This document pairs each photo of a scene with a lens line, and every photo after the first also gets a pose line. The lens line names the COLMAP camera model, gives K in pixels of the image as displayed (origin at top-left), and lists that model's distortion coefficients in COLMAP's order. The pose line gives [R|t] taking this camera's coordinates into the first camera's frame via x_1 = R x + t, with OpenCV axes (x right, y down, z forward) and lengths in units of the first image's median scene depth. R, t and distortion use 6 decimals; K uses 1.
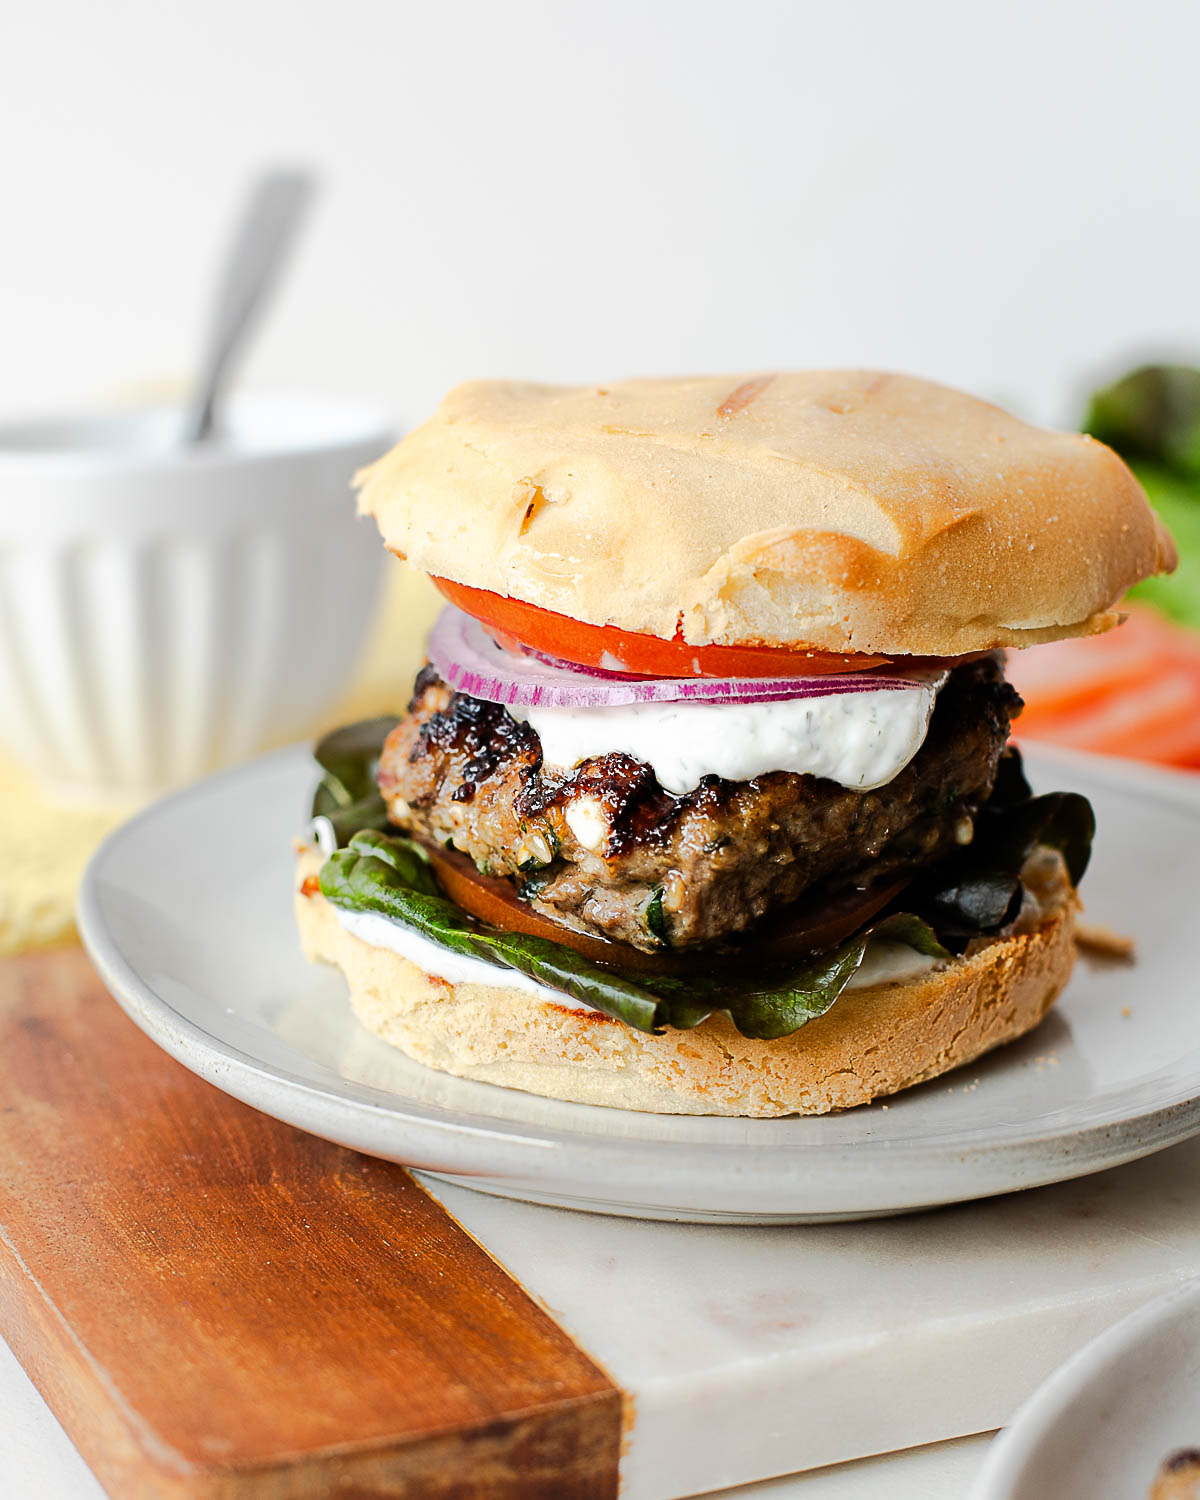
lens RADIAL K [[3259.5, 0, 556.8], [0, 3259.5, 749.9], [0, 0, 1]] dist [-0.186434, 0.071874]
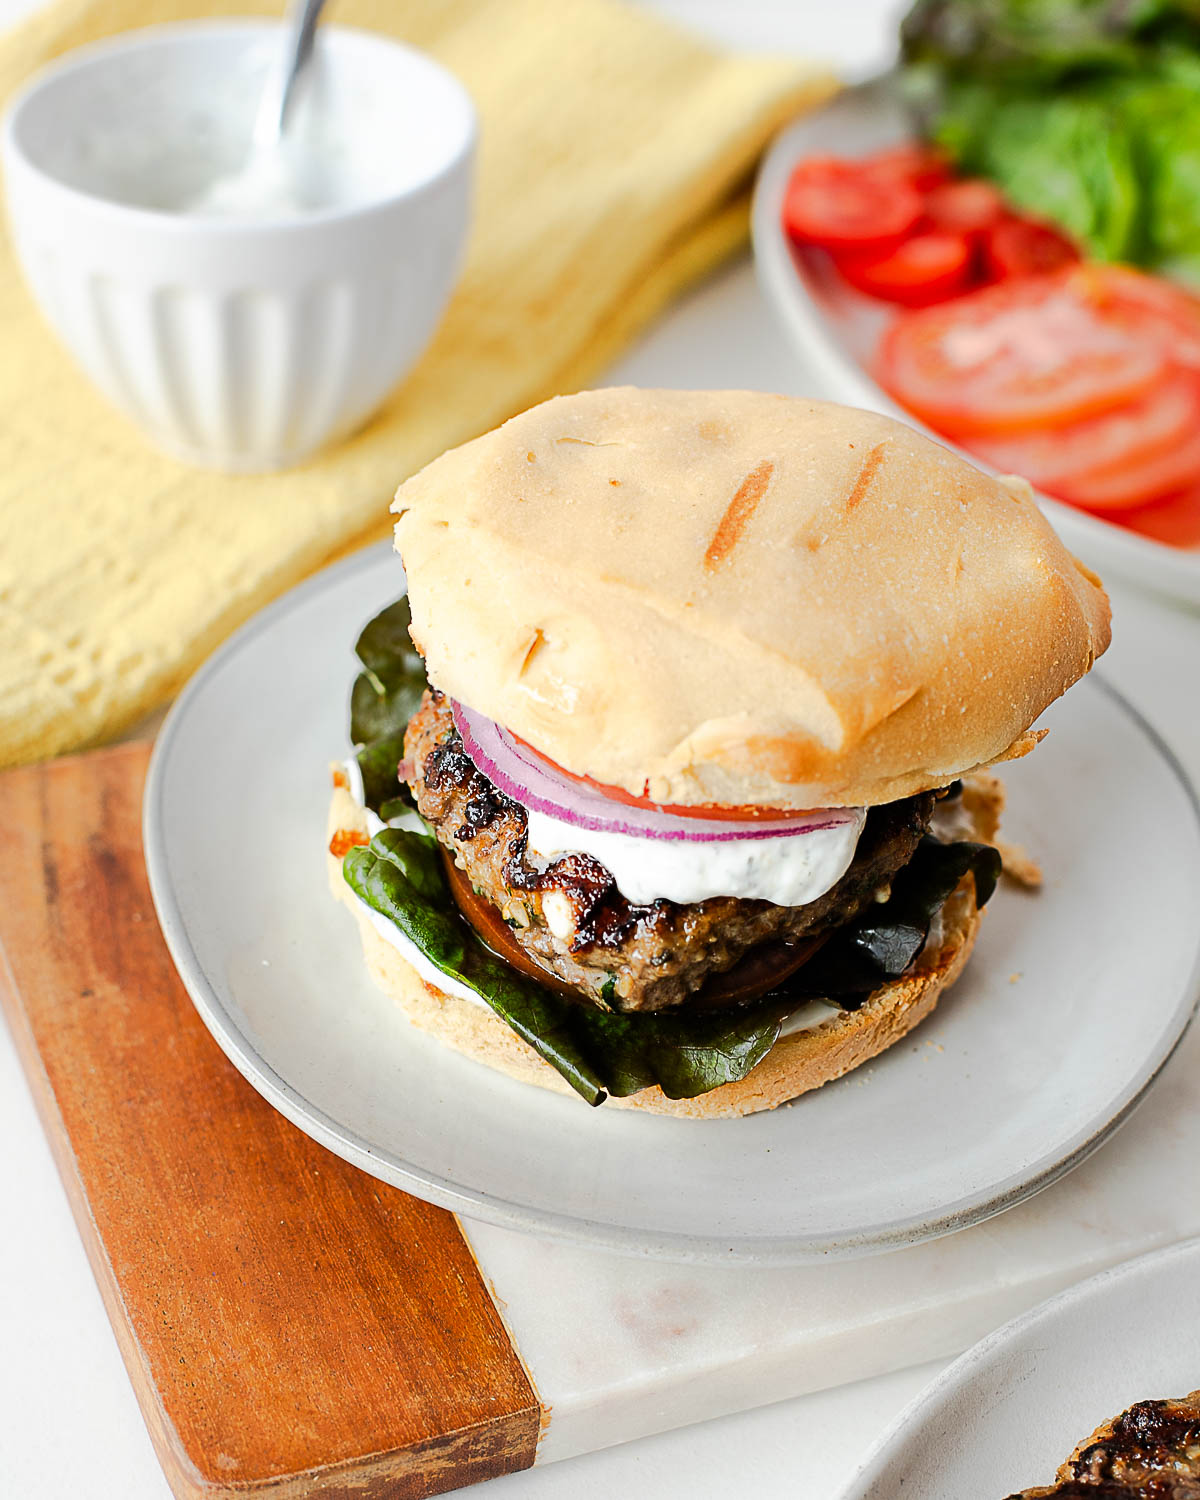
lens RADIAL K [[3161.7, 0, 600.0], [0, 3161.7, 750.0], [0, 0, 1]] dist [-0.162791, 0.068967]
pose [[0.996157, 0.086764, -0.011950, 0.032902], [-0.073138, 0.899138, 0.431510, -0.534216], [0.048184, -0.428978, 0.902029, -0.025353]]
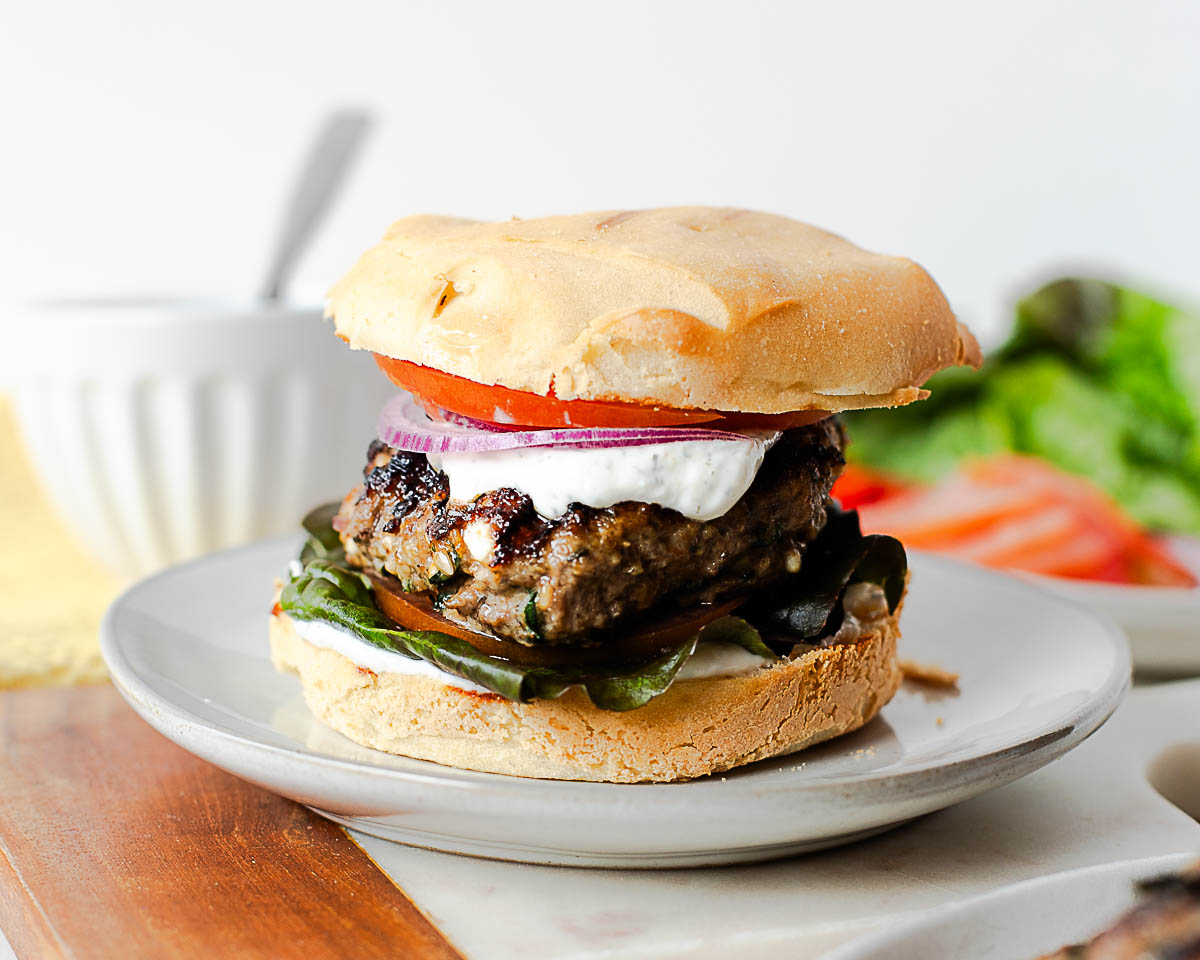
lens RADIAL K [[2835.6, 0, 600.0], [0, 2835.6, 480.0], [0, 0, 1]] dist [-0.129101, -0.360478]
pose [[0.998765, 0.006203, -0.049299, 0.109259], [-0.010724, 0.995704, -0.091974, 0.098740], [0.048516, 0.092389, 0.994540, -0.090973]]
